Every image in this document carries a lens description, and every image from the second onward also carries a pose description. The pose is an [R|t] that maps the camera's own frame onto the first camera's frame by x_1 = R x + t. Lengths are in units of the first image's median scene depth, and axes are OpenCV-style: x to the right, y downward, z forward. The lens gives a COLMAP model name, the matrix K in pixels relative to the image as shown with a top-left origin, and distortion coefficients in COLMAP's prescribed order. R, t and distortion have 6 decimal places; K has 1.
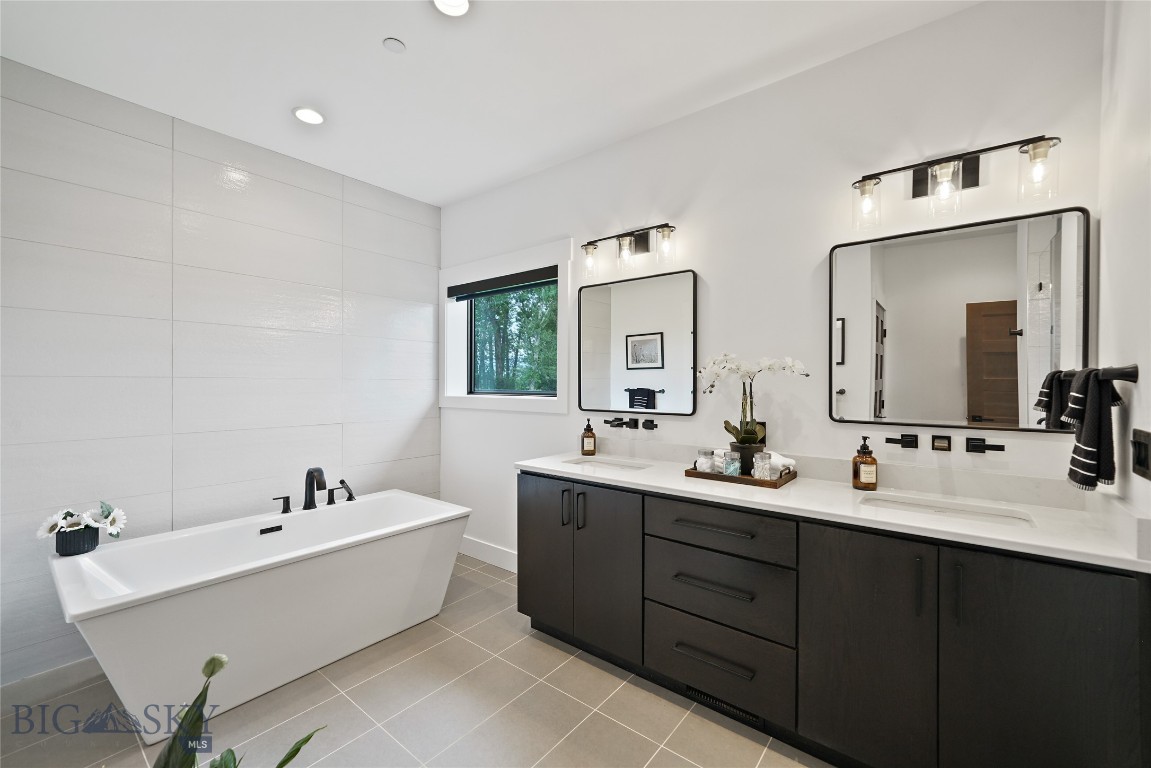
lens RADIAL K [[468.2, 0, 572.9], [0, 468.2, 380.5], [0, 0, 1]] dist [-0.000084, -0.000029]
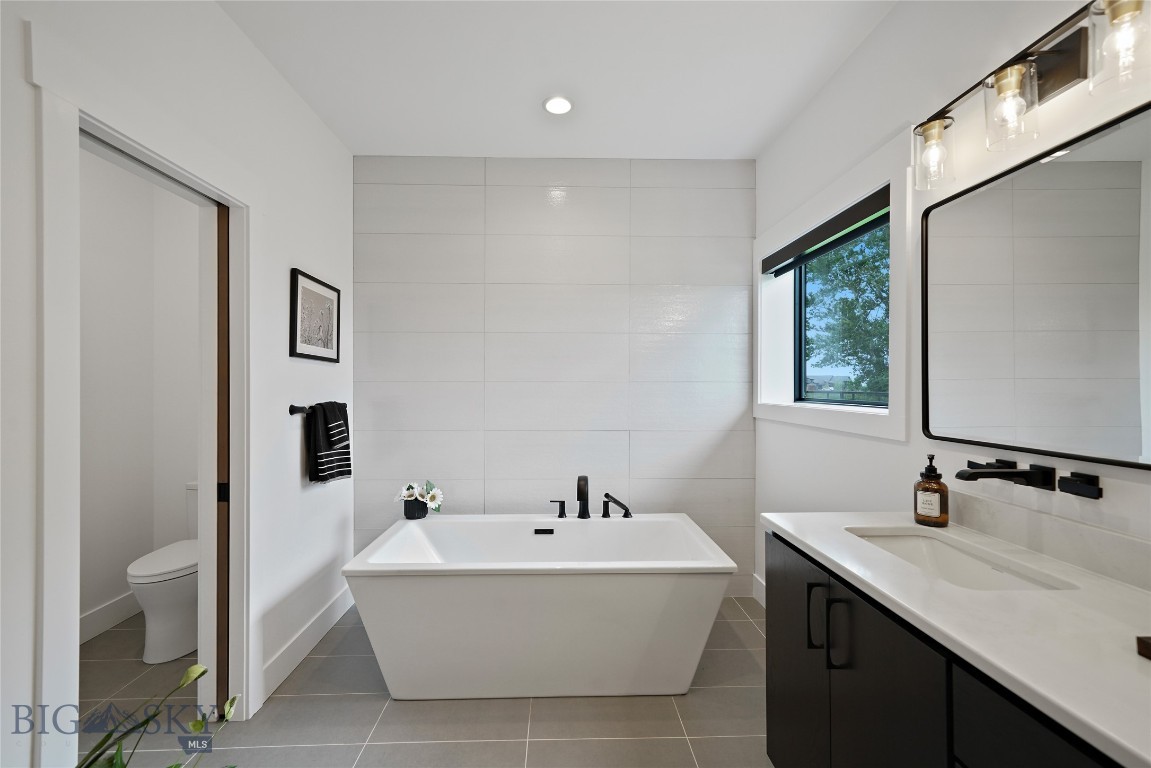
lens RADIAL K [[492.7, 0, 570.7], [0, 492.7, 382.8], [0, 0, 1]] dist [0.000834, 0.000216]
pose [[0.647841, -0.004492, -0.761763, 0.188435], [0.003867, 0.999989, -0.002608, 0.000722], [0.761766, -0.001256, 0.647851, 0.330024]]
